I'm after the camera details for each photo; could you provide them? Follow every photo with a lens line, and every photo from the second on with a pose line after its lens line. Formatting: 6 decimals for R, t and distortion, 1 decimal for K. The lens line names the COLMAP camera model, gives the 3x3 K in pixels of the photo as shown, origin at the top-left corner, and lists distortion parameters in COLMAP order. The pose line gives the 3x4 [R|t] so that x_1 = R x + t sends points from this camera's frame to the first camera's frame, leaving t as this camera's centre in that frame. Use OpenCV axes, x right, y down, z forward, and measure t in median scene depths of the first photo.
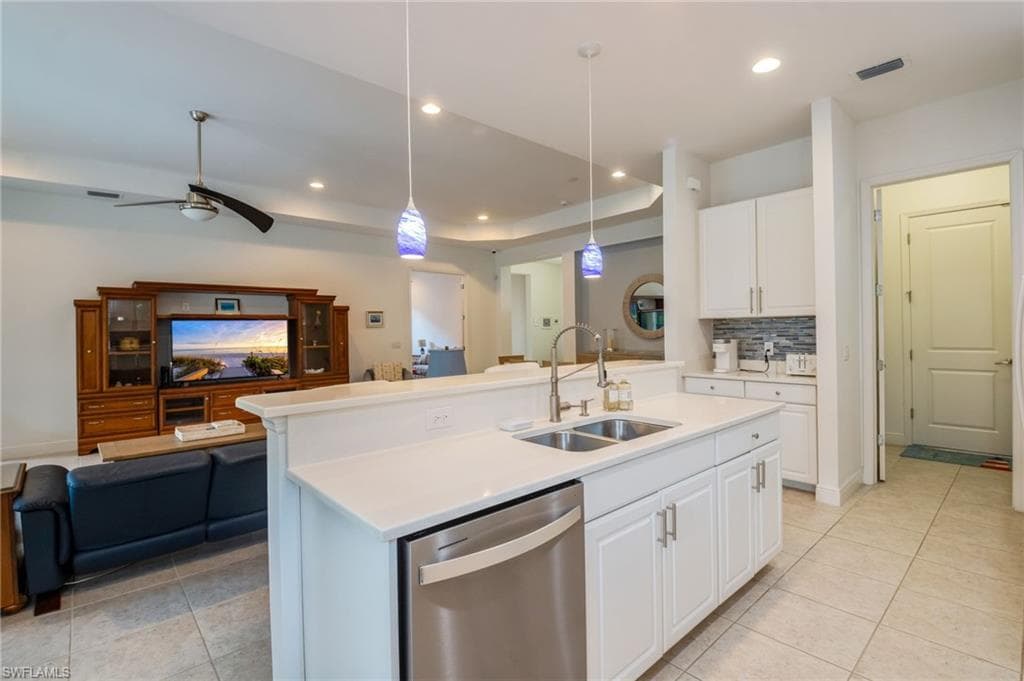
lens RADIAL K [[479.4, 0, 506.5], [0, 479.4, 333.5], [0, 0, 1]] dist [0.012921, -0.009465]
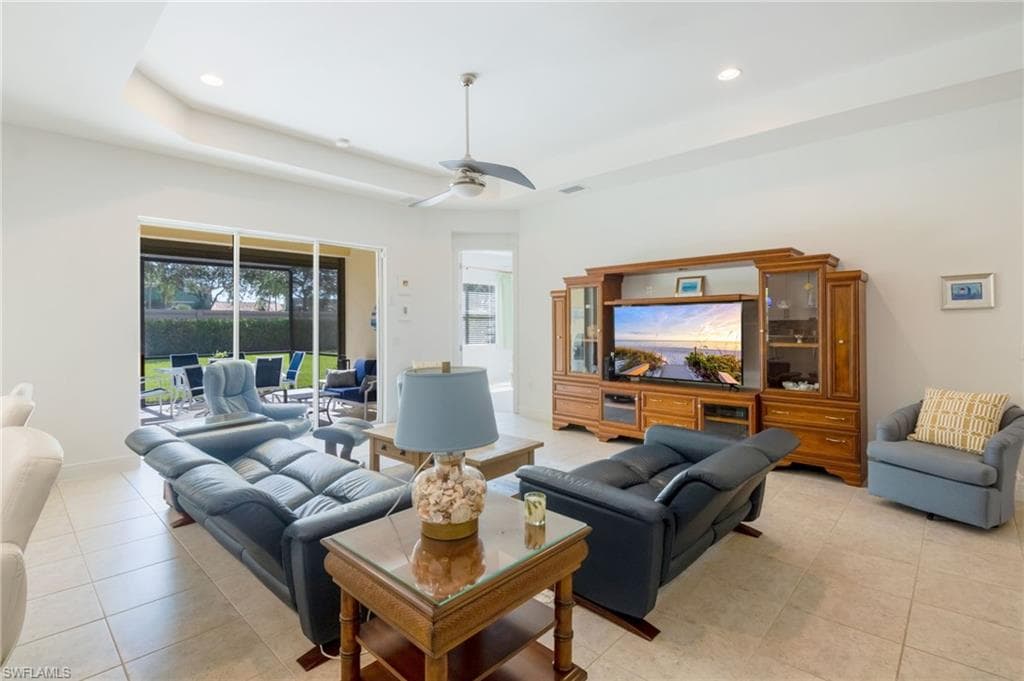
lens RADIAL K [[479.4, 0, 505.2], [0, 479.4, 330.7], [0, 0, 1]] dist [0.012921, -0.009465]
pose [[0.091589, 0.027024, -0.995430, 0.182002], [0.000161, 0.999631, 0.027153, -0.007133], [0.995797, -0.002647, 0.091551, 0.663468]]
